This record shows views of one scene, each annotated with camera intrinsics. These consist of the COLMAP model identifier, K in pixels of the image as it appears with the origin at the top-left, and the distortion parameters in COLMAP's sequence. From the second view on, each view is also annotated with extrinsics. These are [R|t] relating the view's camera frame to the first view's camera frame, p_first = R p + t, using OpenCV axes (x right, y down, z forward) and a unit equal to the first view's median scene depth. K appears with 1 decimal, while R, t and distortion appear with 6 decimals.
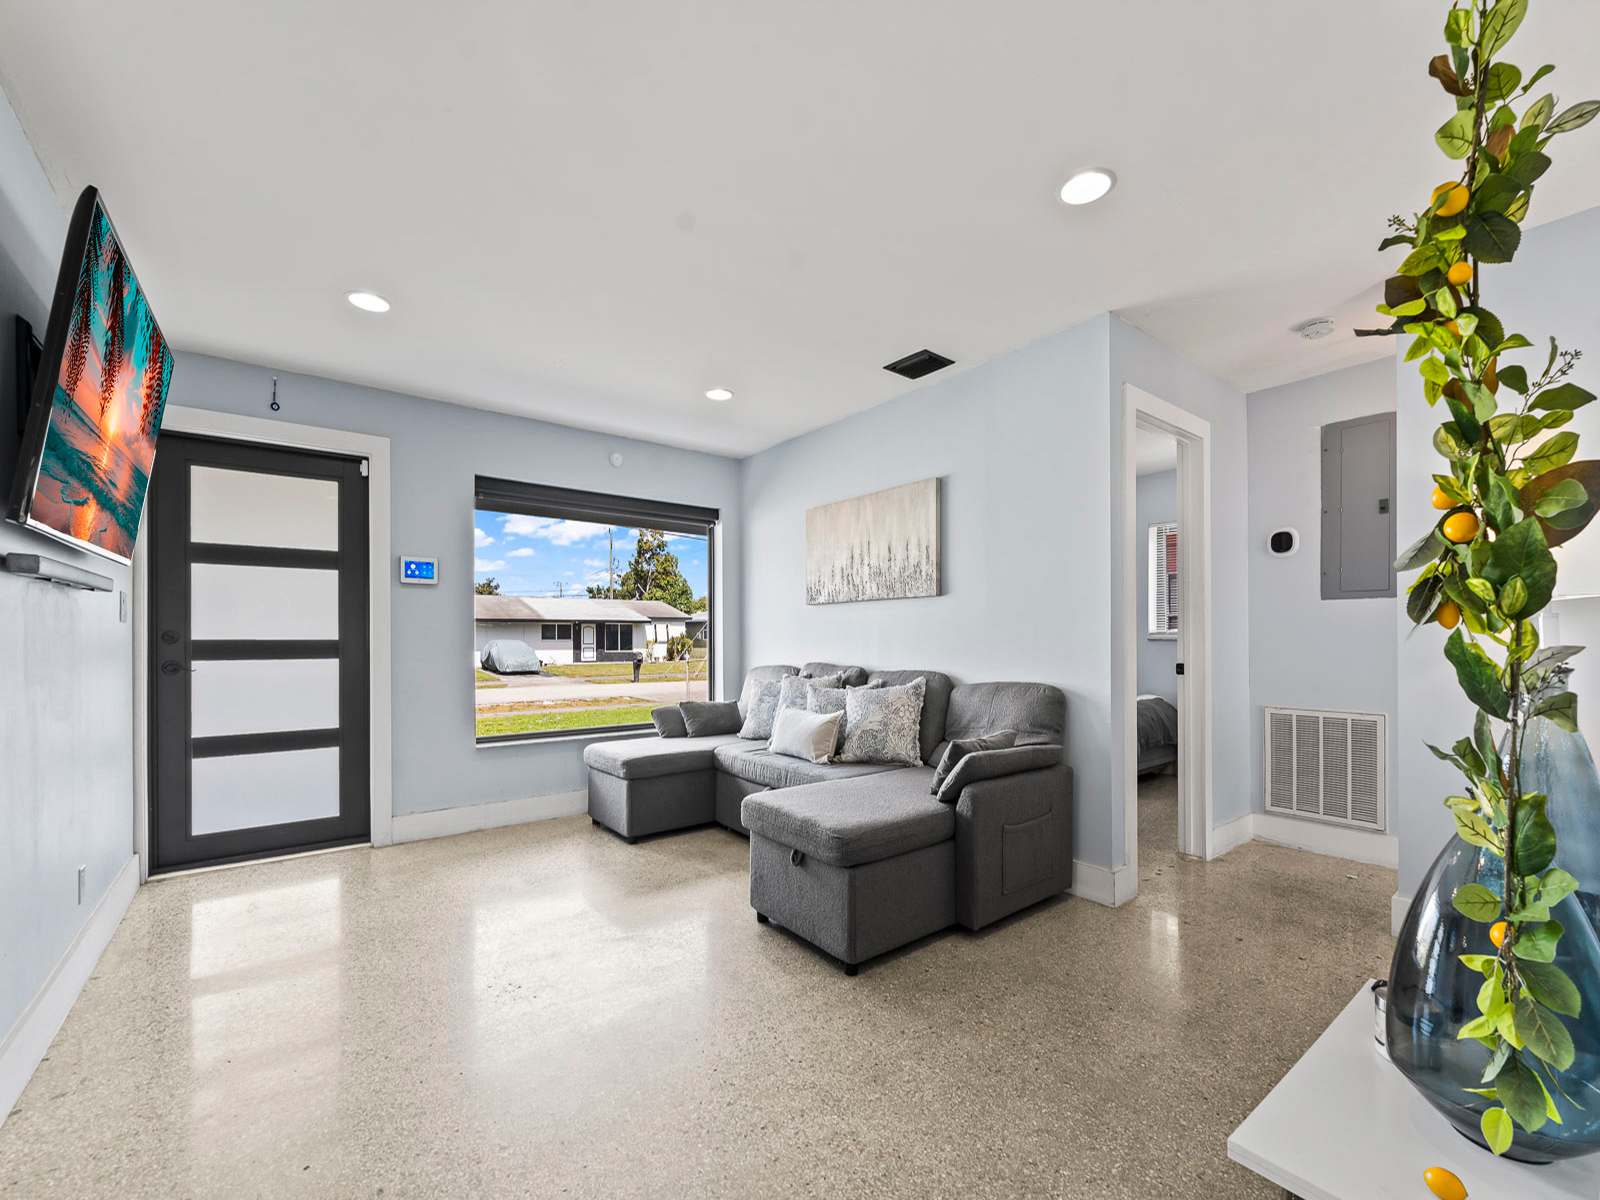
lens RADIAL K [[658.3, 0, 794.5], [0, 658.3, 640.7], [0, 0, 1]] dist [-0.002435, -0.000568]
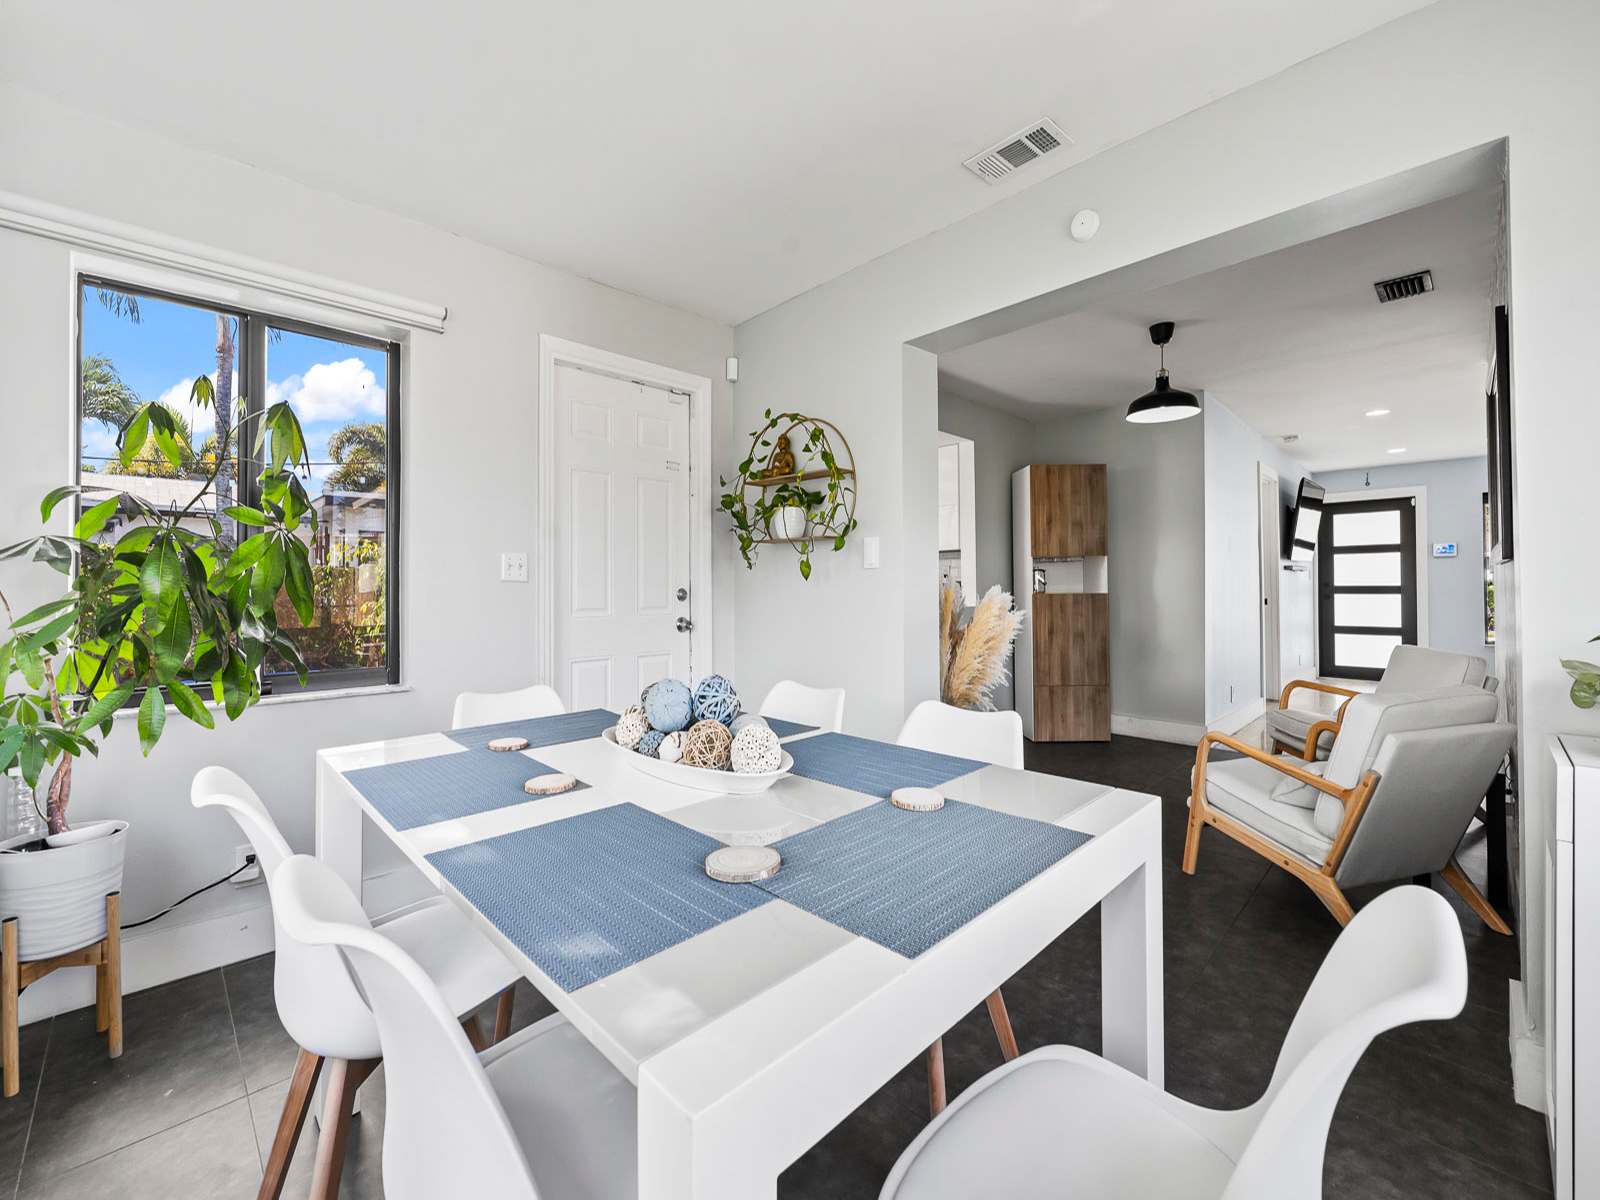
lens RADIAL K [[658.3, 0, 794.1], [0, 658.3, 583.8], [0, 0, 1]] dist [-0.002435, -0.000568]
pose [[0.107589, -0.008255, -0.994161, 1.258331], [0.001045, 0.999966, -0.008190, 0.009028], [0.994195, -0.000158, 0.107594, -1.226111]]
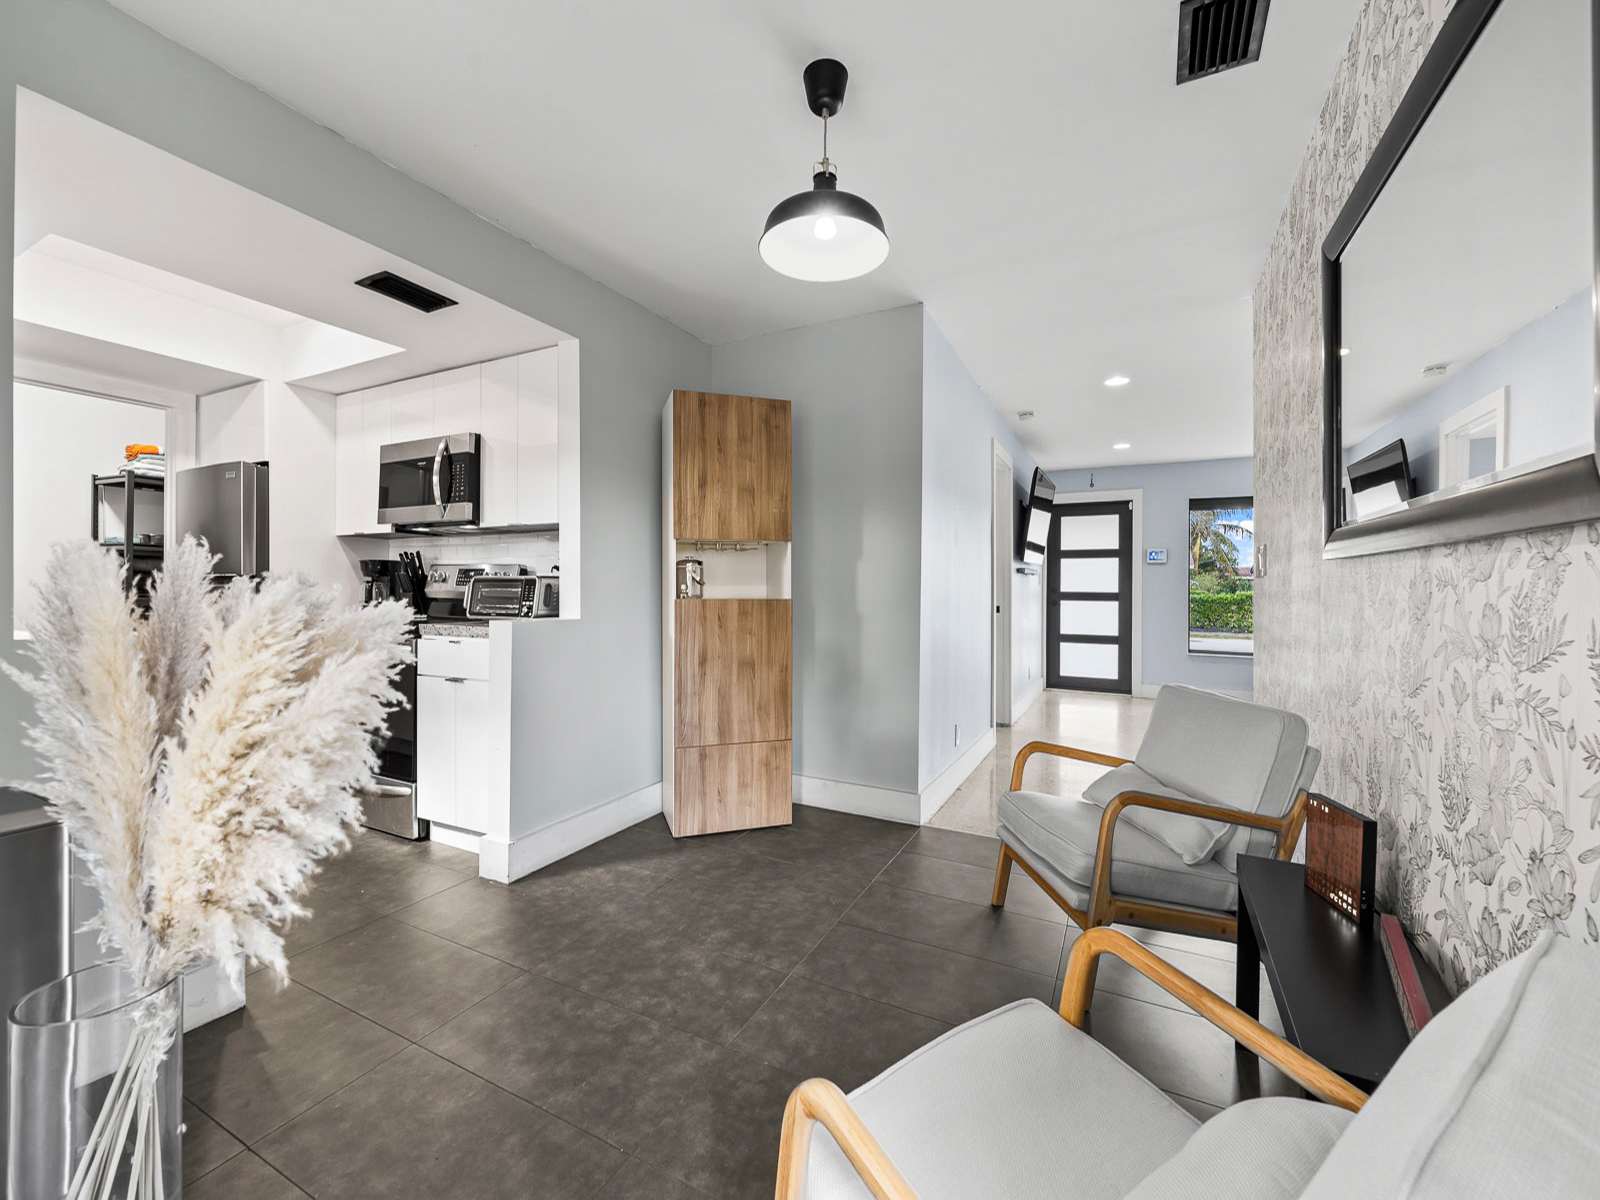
lens RADIAL K [[658.3, 0, 802.5], [0, 658.3, 597.5], [0, 0, 1]] dist [-0.002435, -0.000568]
pose [[0.422674, 0.009682, -0.906230, 0.783503], [-0.008161, 0.999943, 0.006877, 0.009732], [0.906245, 0.004489, 0.422729, -0.791547]]
